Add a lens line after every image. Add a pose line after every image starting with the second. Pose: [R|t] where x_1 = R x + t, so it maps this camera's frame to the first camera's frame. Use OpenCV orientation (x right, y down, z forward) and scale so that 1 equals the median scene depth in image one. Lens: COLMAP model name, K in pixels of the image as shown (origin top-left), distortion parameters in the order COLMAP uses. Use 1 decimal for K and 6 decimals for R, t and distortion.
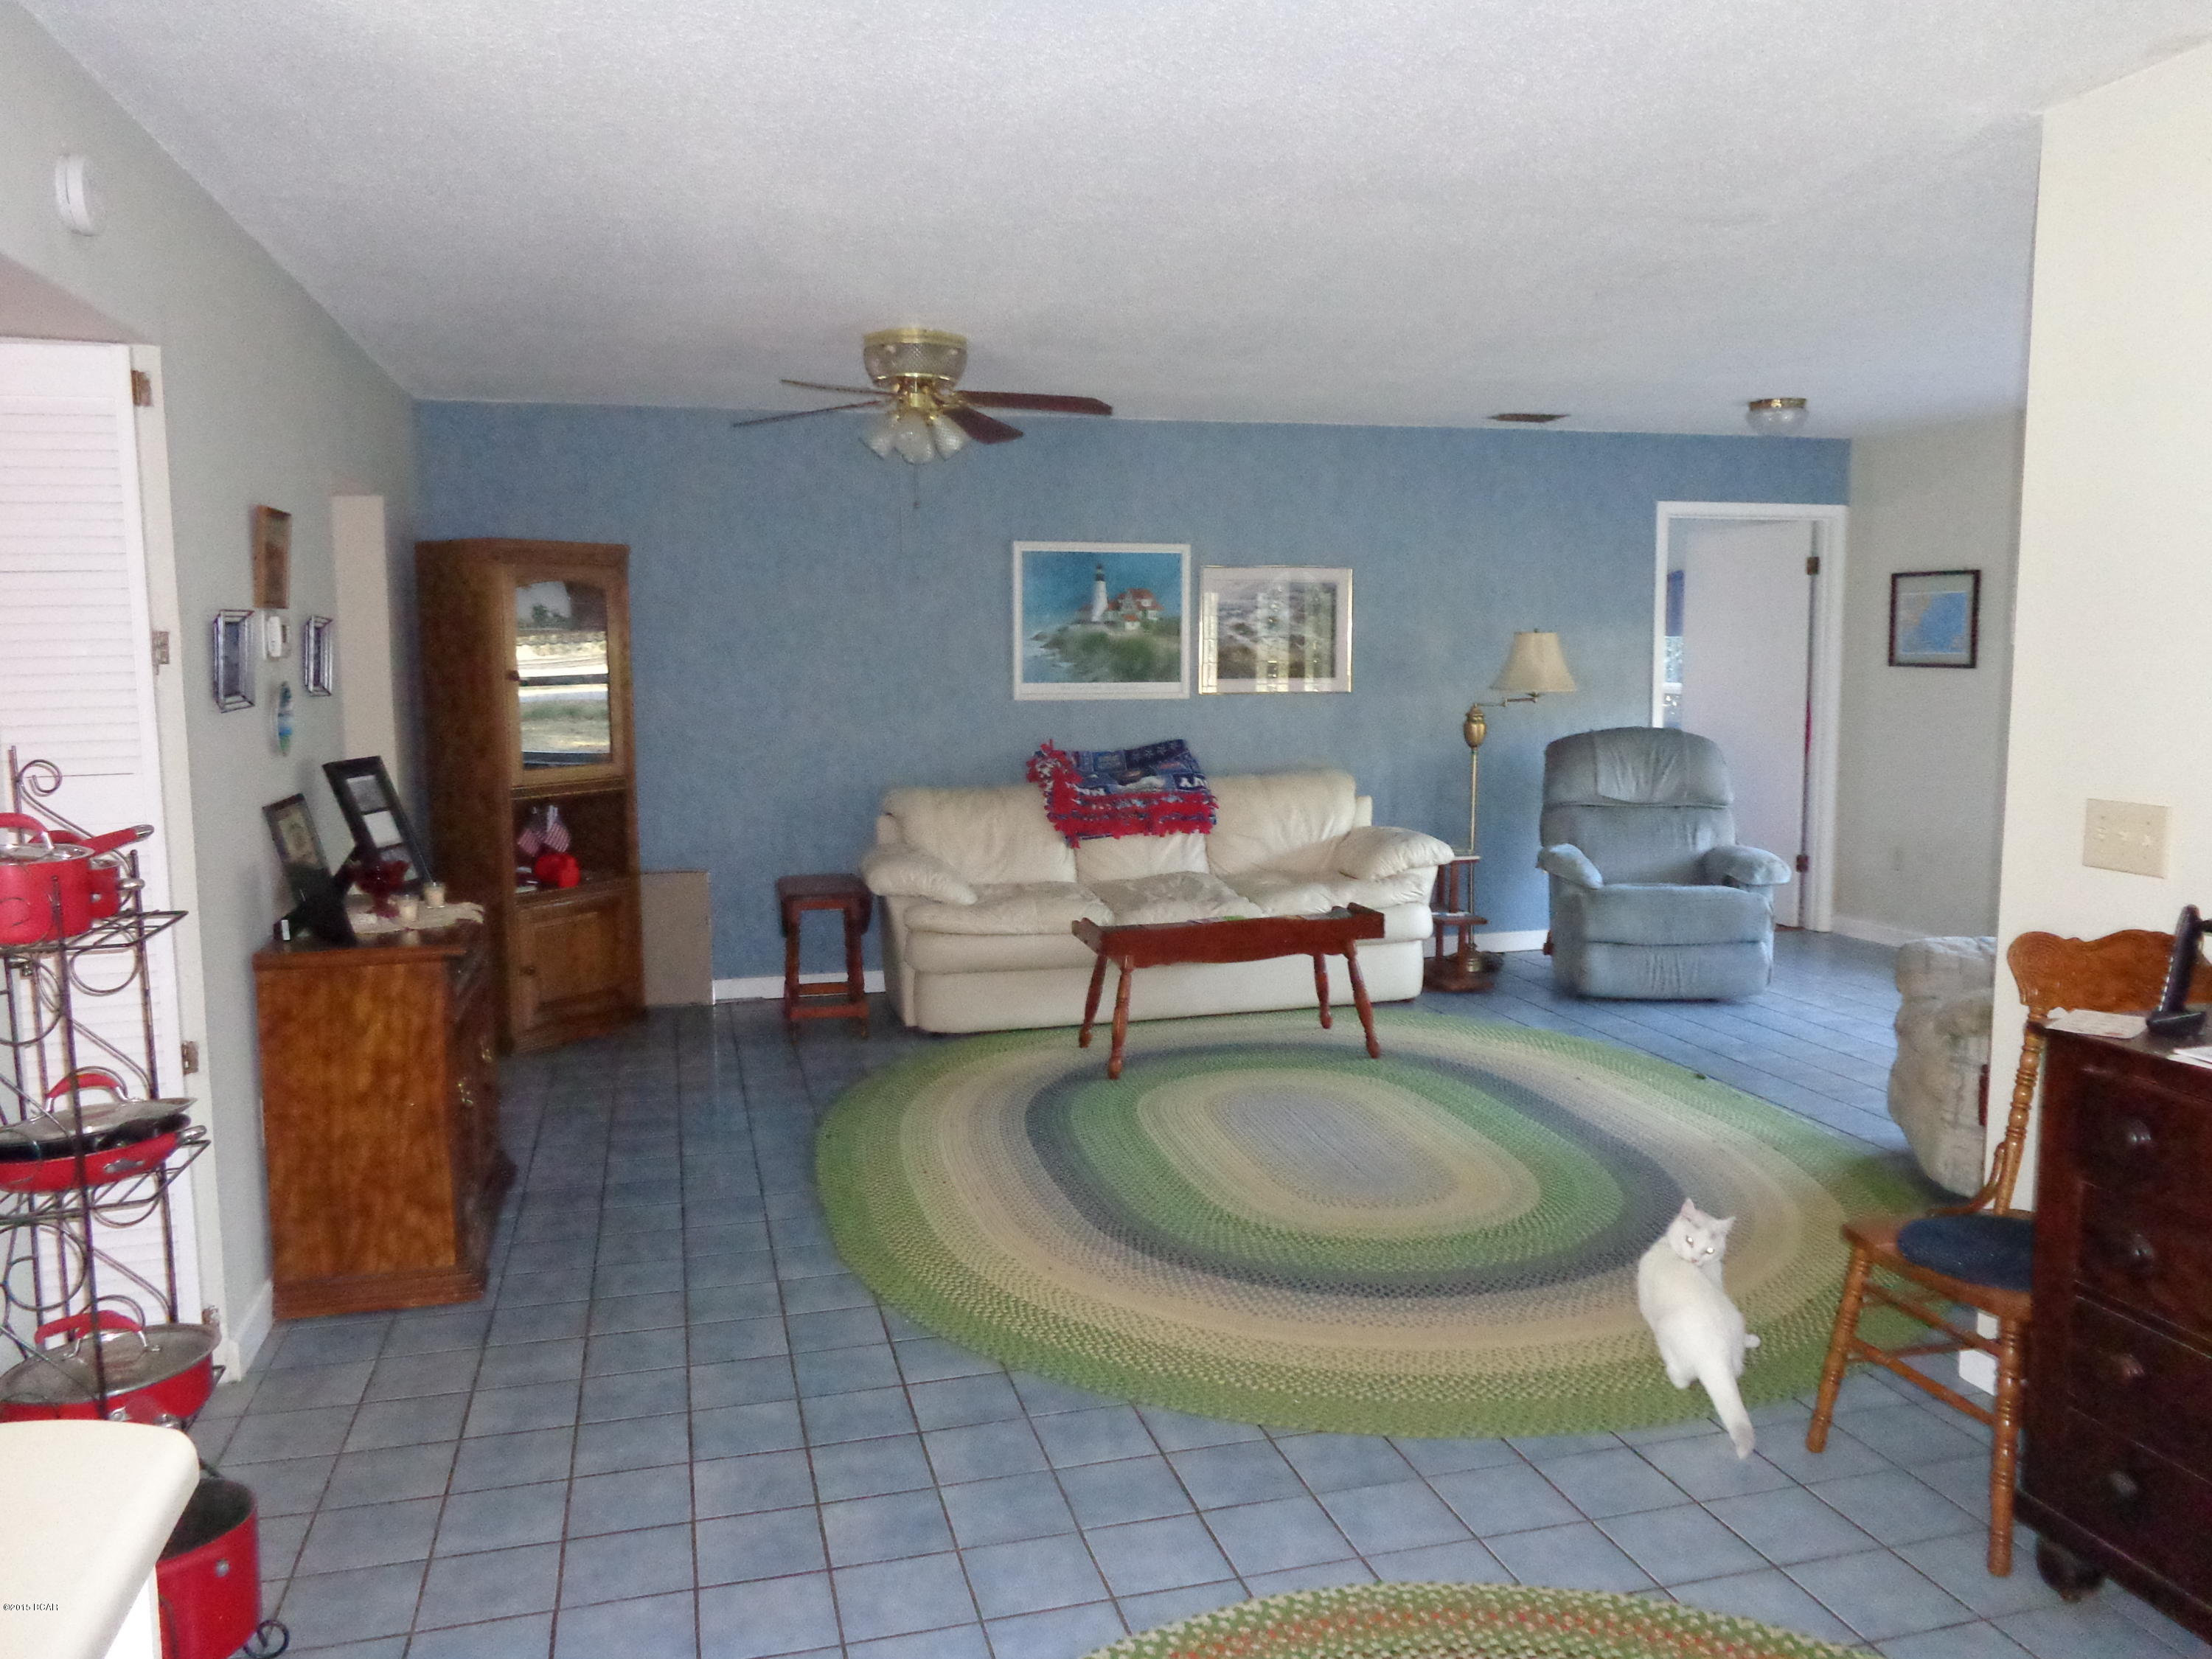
lens RADIAL K [[1641.8, 0, 1107.5], [0, 1641.8, 817.7], [0, 0, 1]] dist [-0.000327, 0.002769]
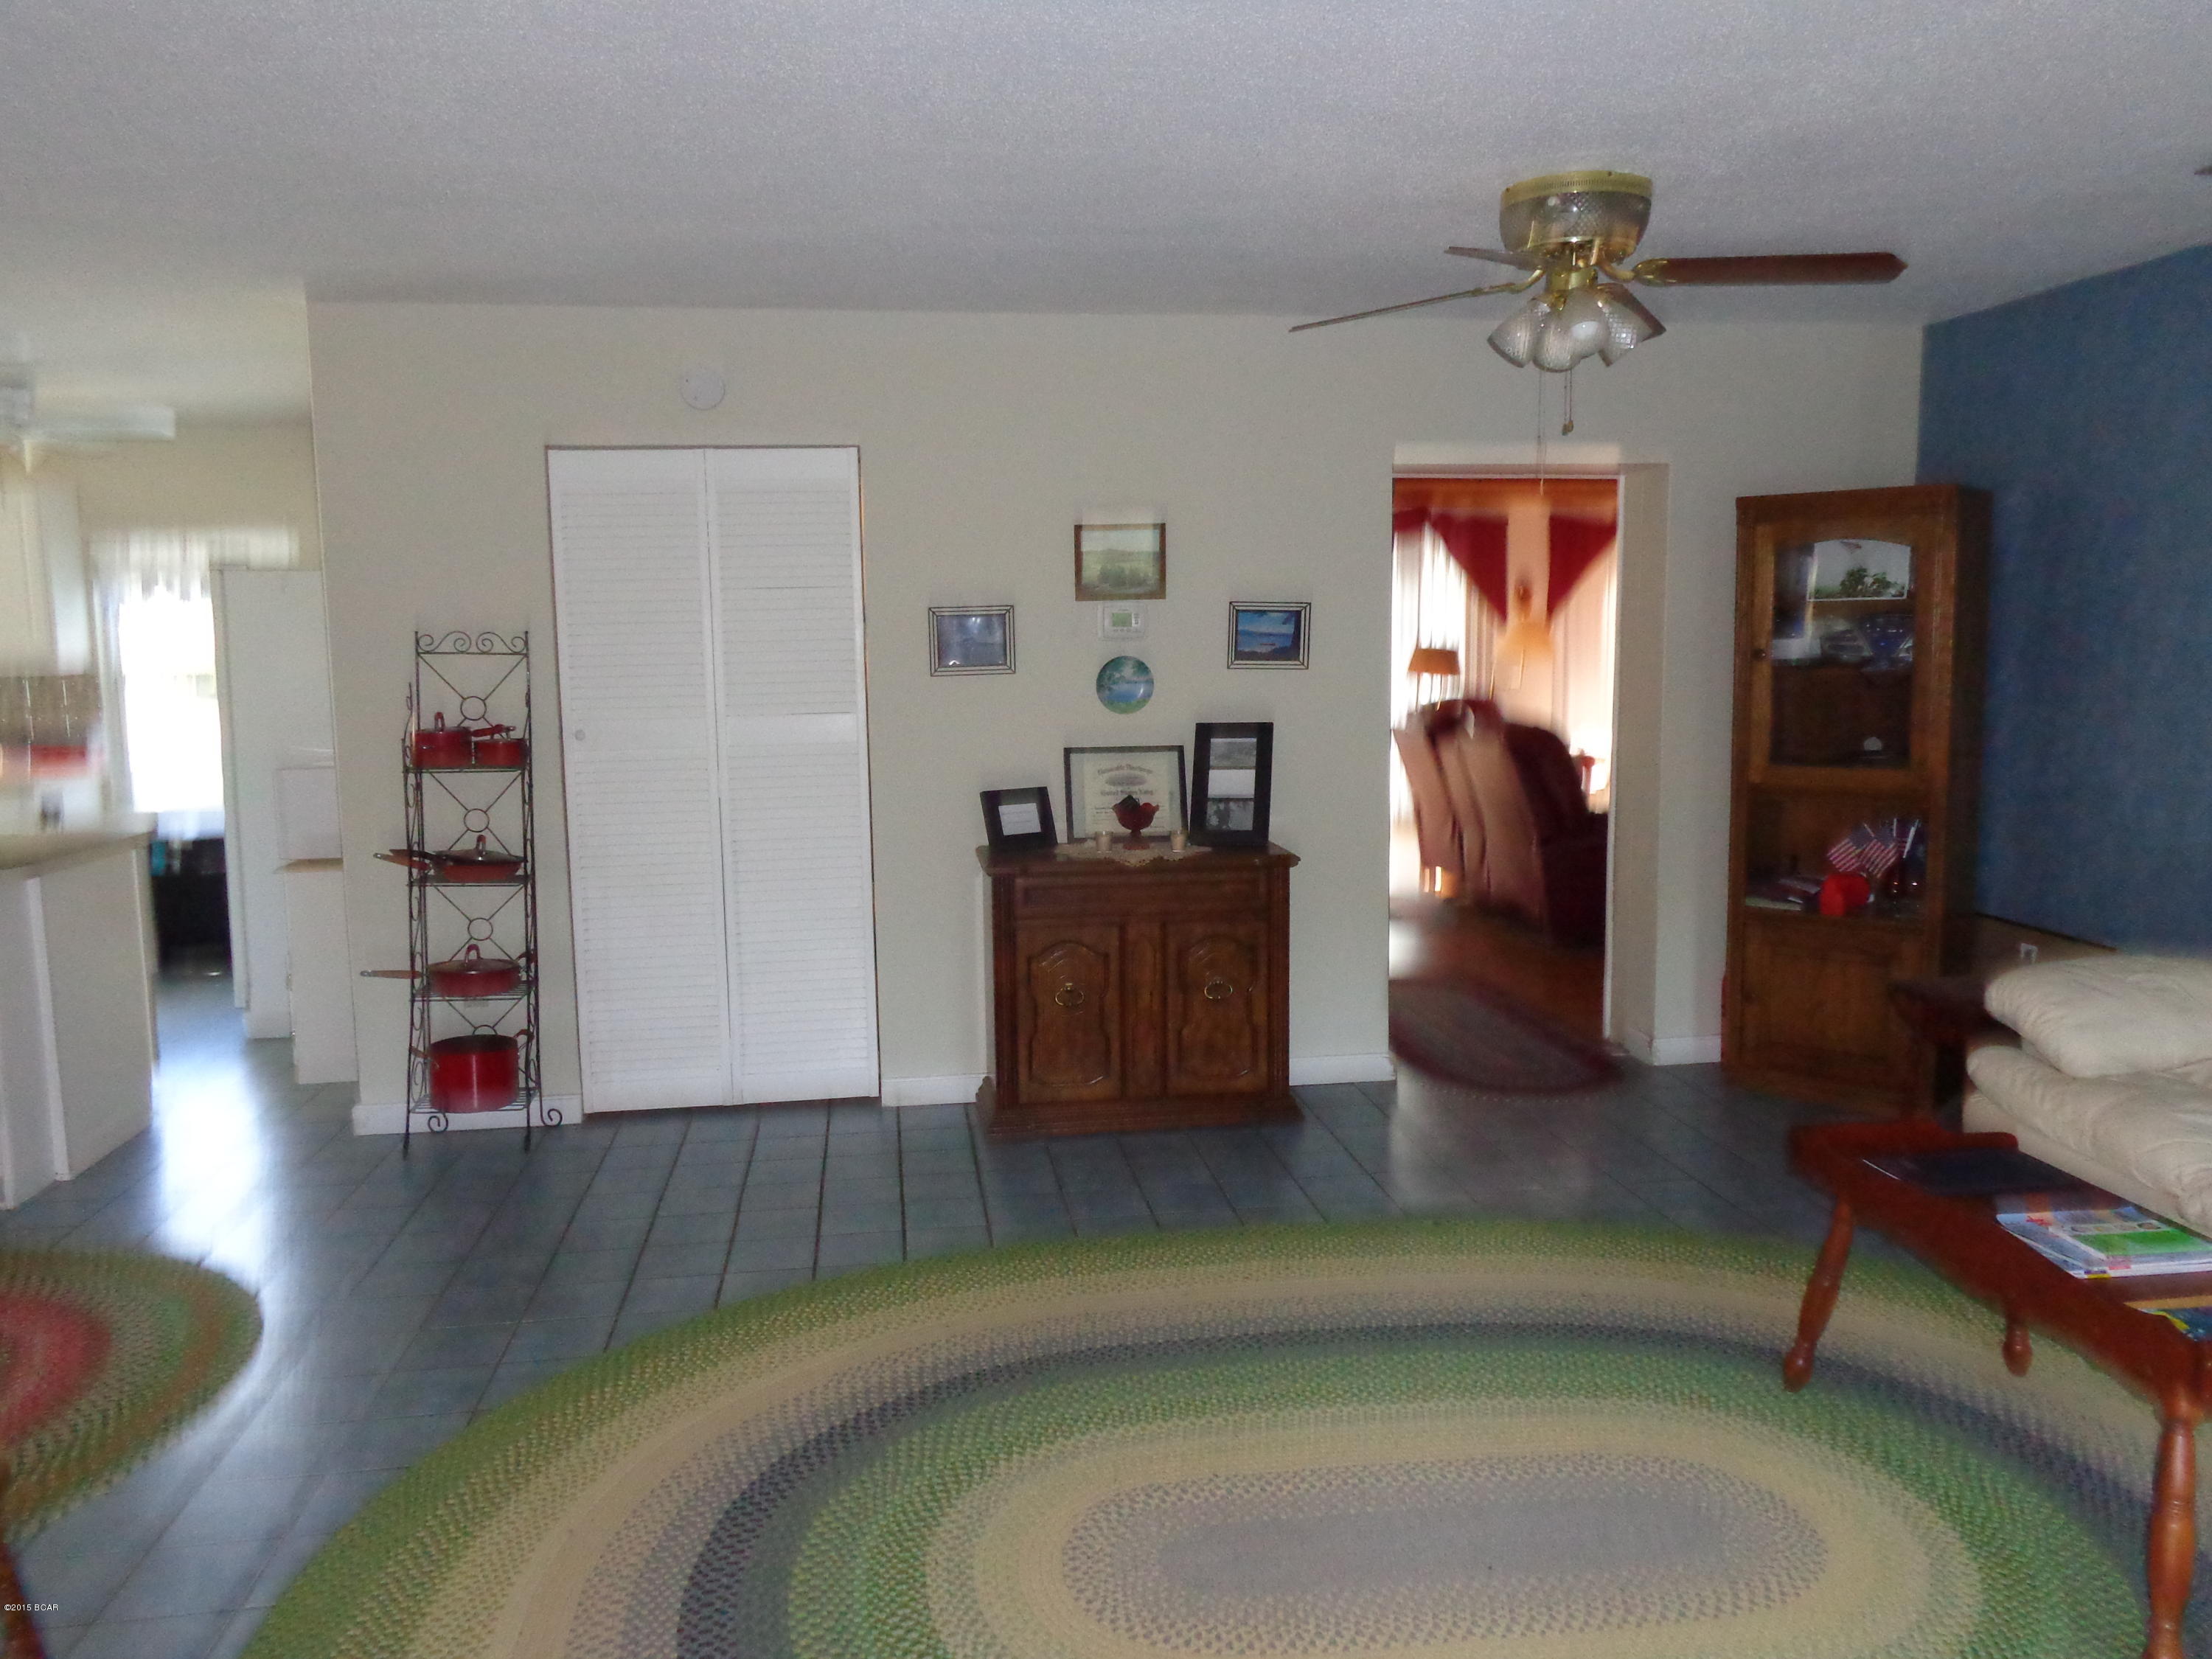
lens RADIAL K [[1641.8, 0, 1107.5], [0, 1641.8, 817.7], [0, 0, 1]] dist [-0.000327, 0.002769]
pose [[-0.113354, 0.121523, -0.986095, 0.605643], [-0.086807, 0.987485, 0.131673, -0.096051], [0.989755, 0.100526, -0.101386, 0.863153]]
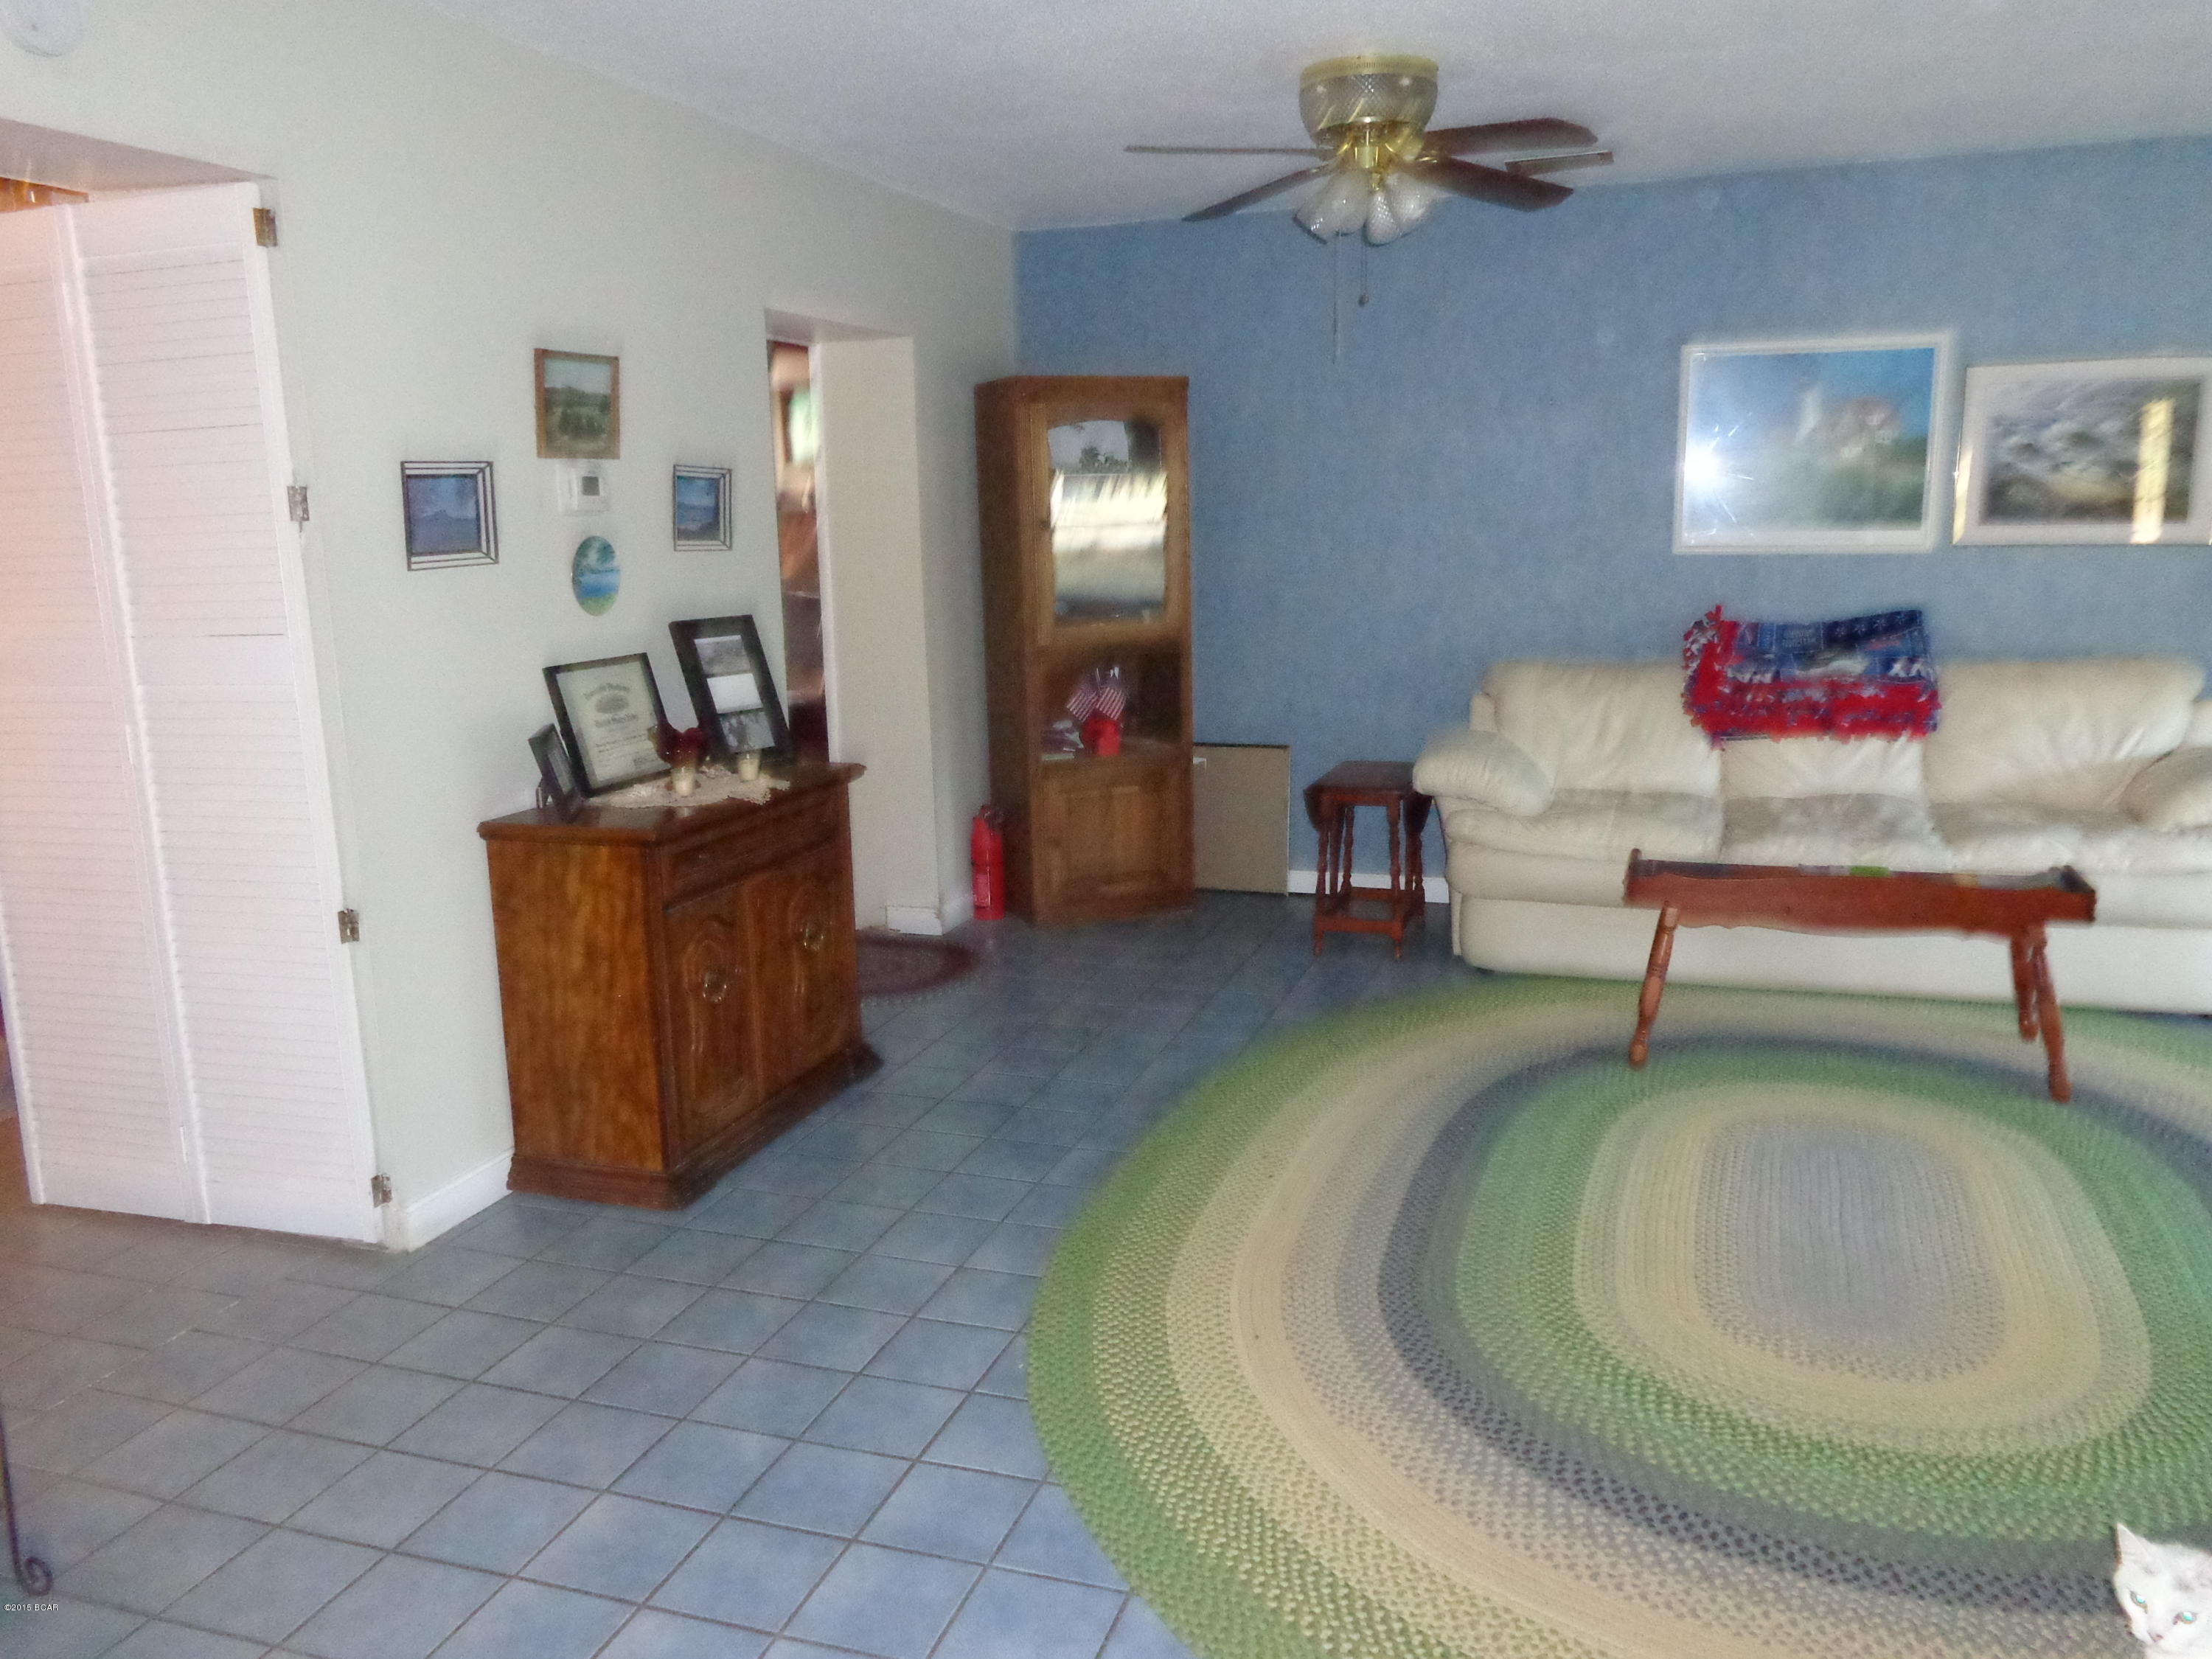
lens RADIAL K [[1654.9, 0, 1106.0], [0, 1654.9, 829.5], [0, 0, 1]] dist [-0.002482, 0.001796]
pose [[0.832242, 0.096730, -0.545910, 0.219690], [-0.041333, 0.992747, 0.112893, -0.025739], [0.552870, -0.071390, 0.830204, 0.268689]]
